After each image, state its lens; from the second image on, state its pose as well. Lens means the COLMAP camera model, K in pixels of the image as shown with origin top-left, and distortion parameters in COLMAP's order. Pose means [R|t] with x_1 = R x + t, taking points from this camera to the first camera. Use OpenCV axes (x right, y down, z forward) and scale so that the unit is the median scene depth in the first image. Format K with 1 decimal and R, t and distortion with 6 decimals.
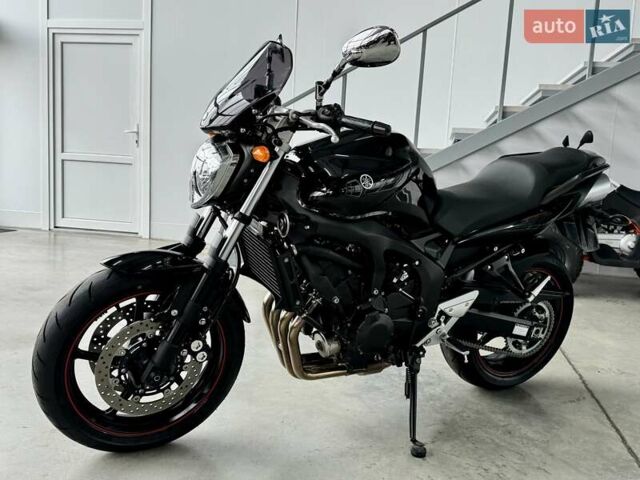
lens RADIAL K [[615.1, 0, 320.0], [0, 615.1, 240.0], [0, 0, 1]] dist [0.143266, -0.264764]
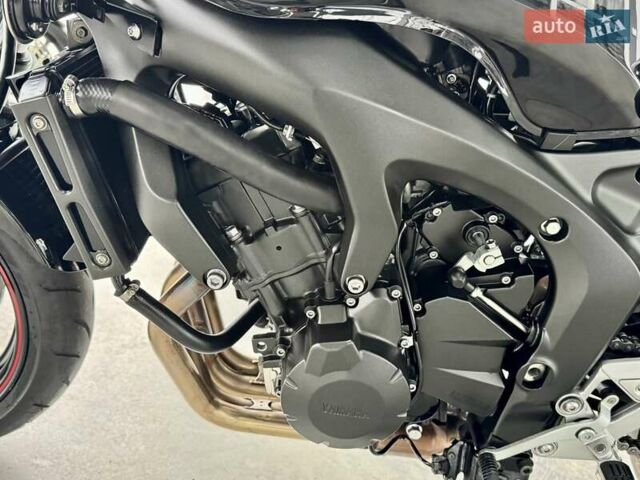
lens RADIAL K [[615.1, 0, 320.0], [0, 615.1, 240.0], [0, 0, 1]] dist [0.143266, -0.264764]
pose [[0.885474, 0.244197, -0.395353, 0.173459], [-0.179632, 0.964528, 0.193436, 0.001825], [0.428566, -0.100265, 0.897930, 0.635665]]
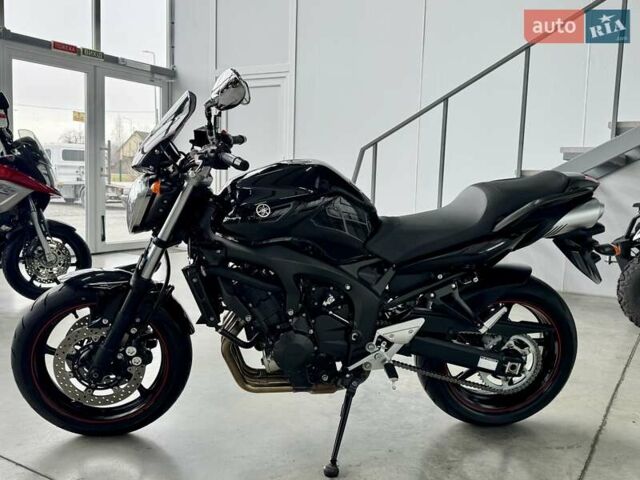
lens RADIAL K [[608.4, 0, 311.6], [0, 608.4, 246.3], [0, 0, 1]] dist [0.156610, -0.254417]
pose [[0.935200, 0.012341, -0.353905, 0.444983], [-0.022571, 0.999438, -0.024791, -0.005258], [0.353400, 0.031172, 0.934953, 0.020251]]
